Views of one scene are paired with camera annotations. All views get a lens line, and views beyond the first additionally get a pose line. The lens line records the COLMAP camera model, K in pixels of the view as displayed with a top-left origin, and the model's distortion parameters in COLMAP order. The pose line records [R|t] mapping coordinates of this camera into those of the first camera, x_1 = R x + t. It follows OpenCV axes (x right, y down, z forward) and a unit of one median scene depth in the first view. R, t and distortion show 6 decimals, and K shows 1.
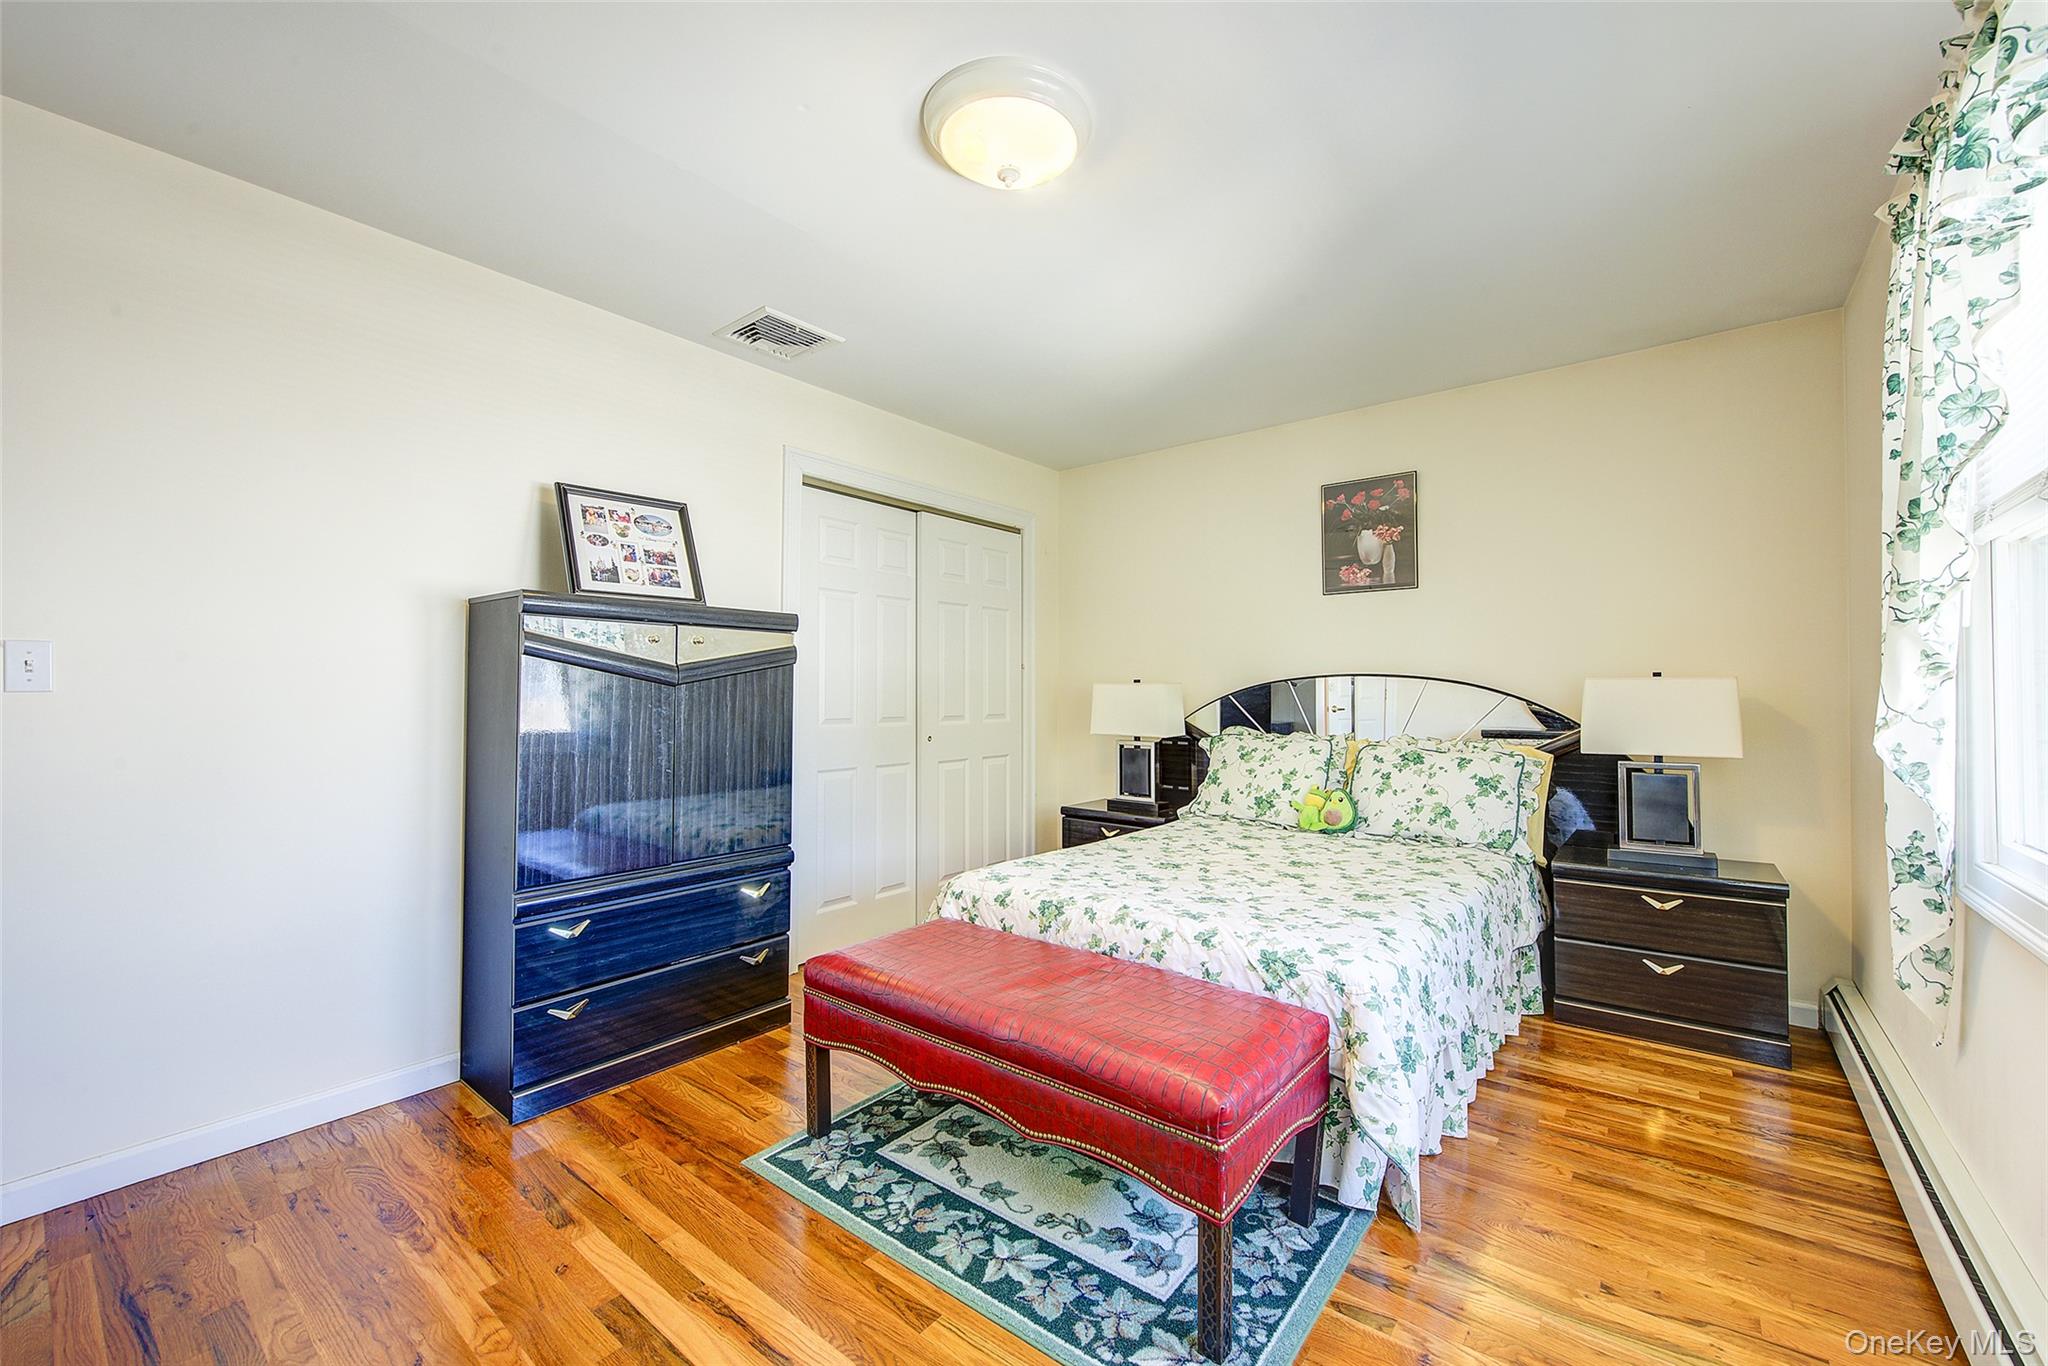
lens RADIAL K [[816.5, 0, 1029.9], [0, 816.5, 672.2], [0, 0, 1]] dist [-0.000835, -0.000562]
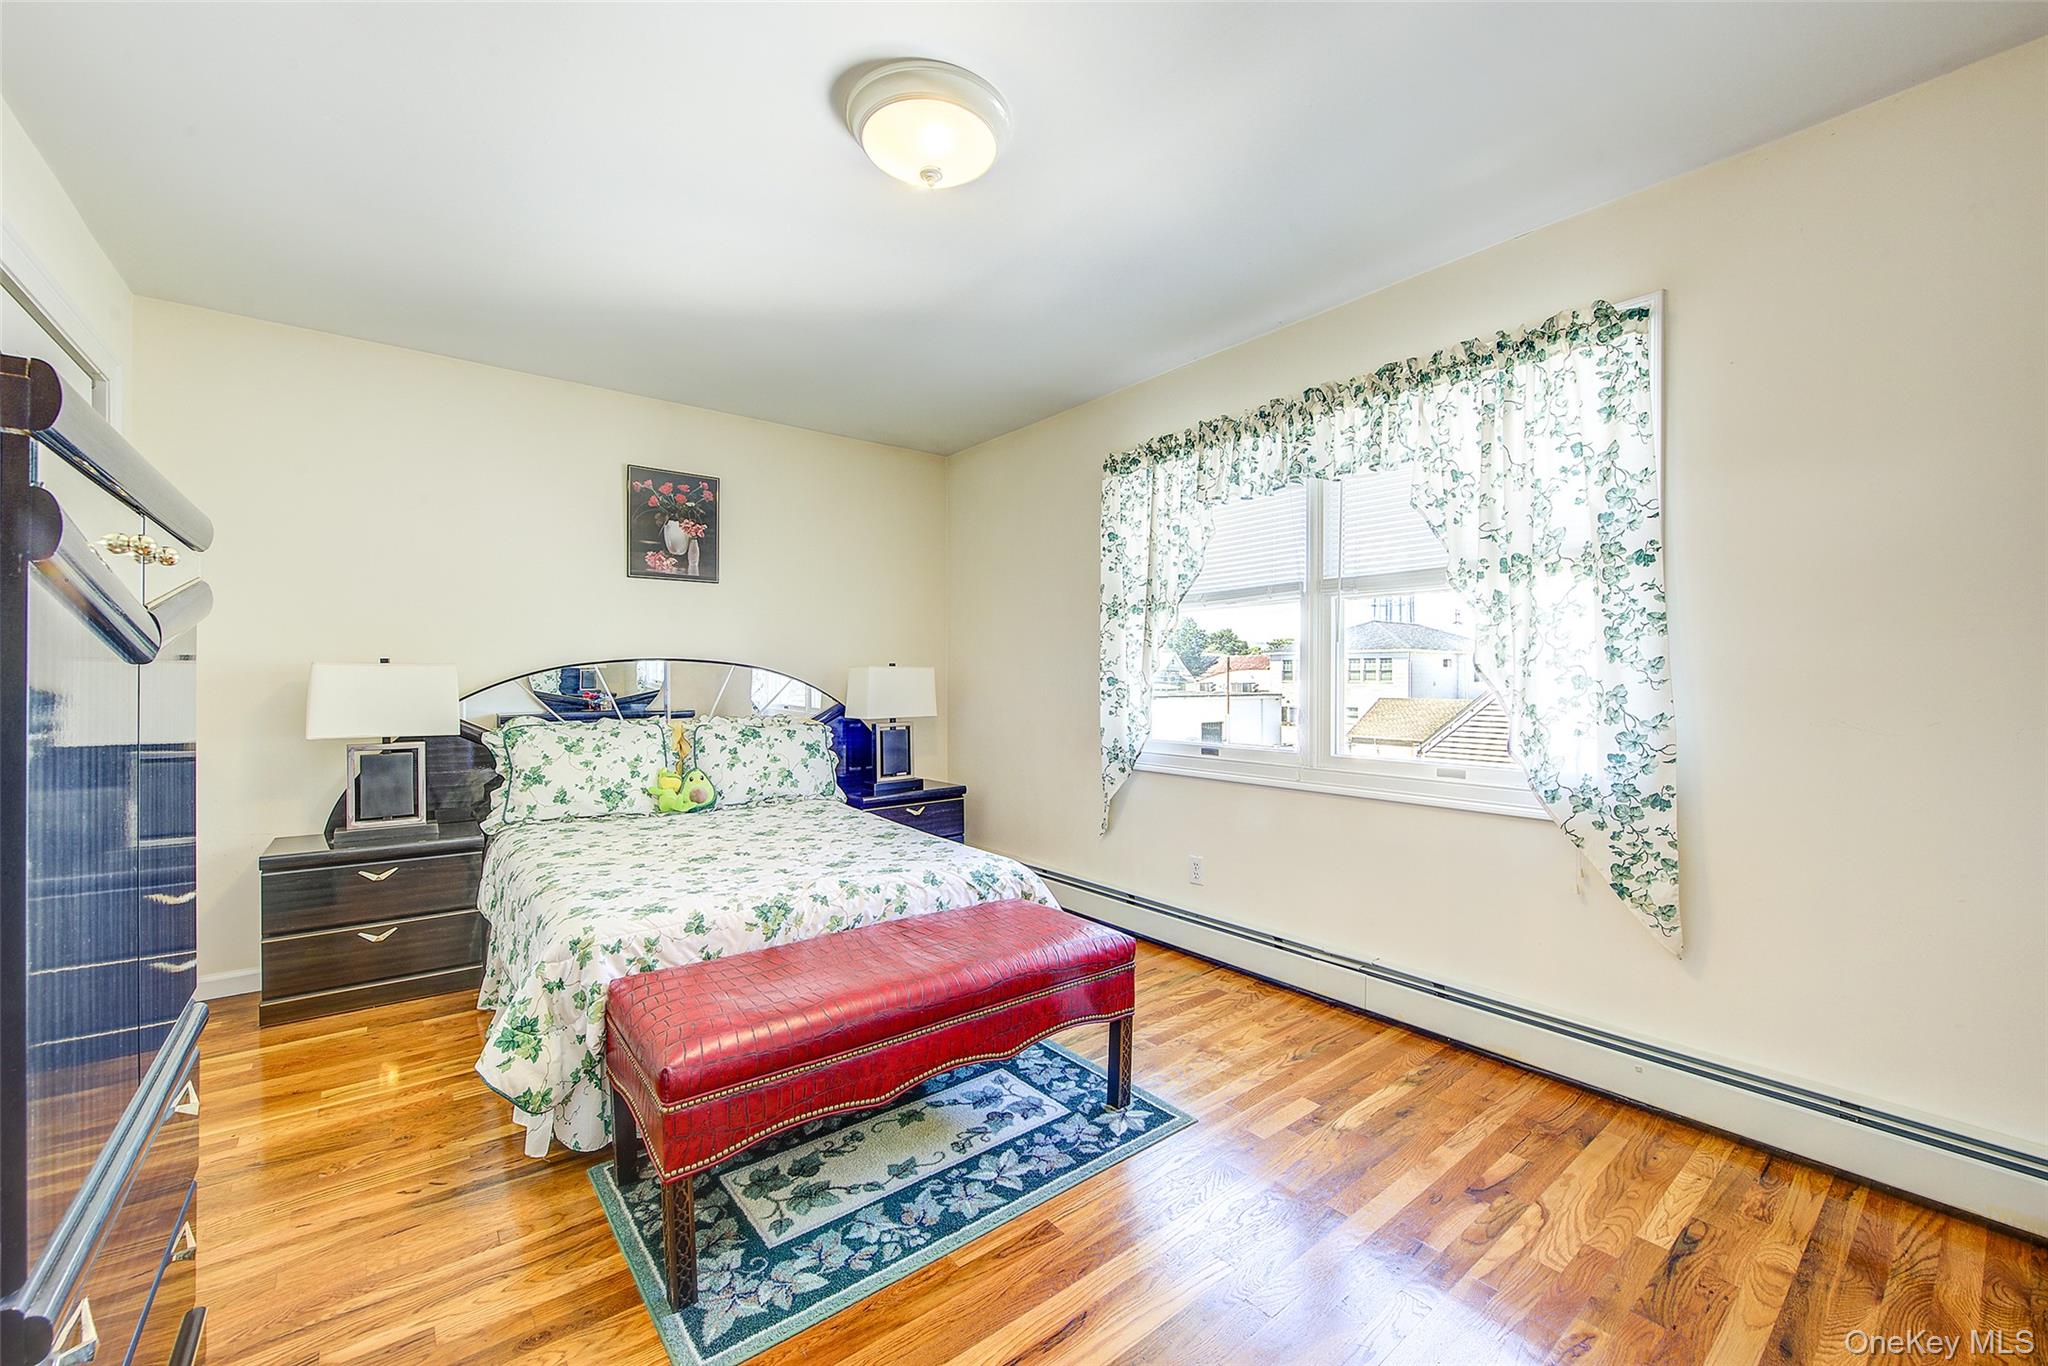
lens RADIAL K [[816.5, 0, 1029.9], [0, 816.5, 672.2], [0, 0, 1]] dist [-0.000835, -0.000562]
pose [[0.219632, 0.004230, 0.975574, -0.804239], [-0.023562, 0.999722, 0.000970, 0.011820], [-0.975298, -0.023200, 0.219671, 0.513750]]
